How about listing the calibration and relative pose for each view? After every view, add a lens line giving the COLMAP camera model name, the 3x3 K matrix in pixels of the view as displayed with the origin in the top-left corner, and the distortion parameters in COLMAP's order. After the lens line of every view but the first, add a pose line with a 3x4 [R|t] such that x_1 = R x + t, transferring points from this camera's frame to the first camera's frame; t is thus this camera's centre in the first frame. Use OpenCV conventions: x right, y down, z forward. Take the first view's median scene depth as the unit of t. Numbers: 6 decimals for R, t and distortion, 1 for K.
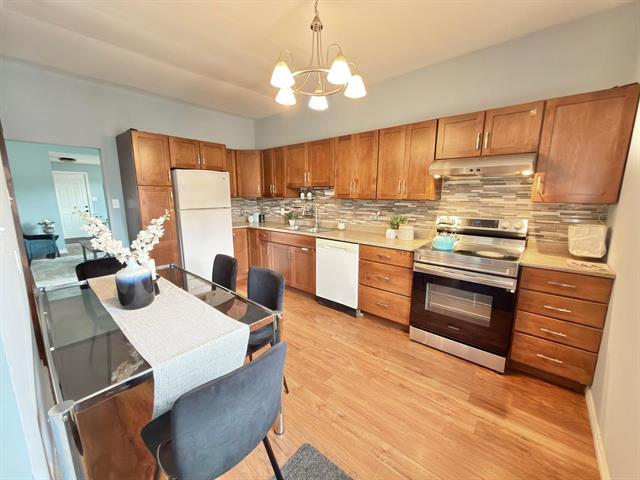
lens RADIAL K [[255.6, 0, 325.4], [0, 255.6, 238.4], [0, 0, 1]] dist [0.001210, -0.000241]
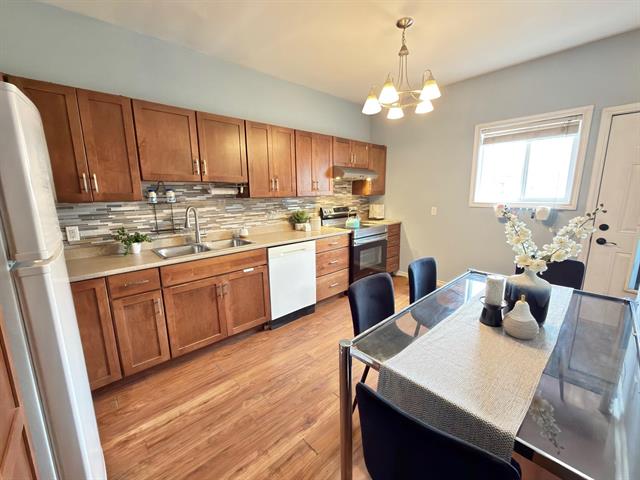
lens RADIAL K [[255.6, 0, 324.3], [0, 255.6, 239.6], [0, 0, 1]] dist [0.001210, -0.000241]
pose [[0.126849, -0.184978, 0.974522, -0.739430], [0.184116, 0.969776, 0.160111, -0.116481], [-0.974685, 0.159115, 0.157073, 0.679346]]
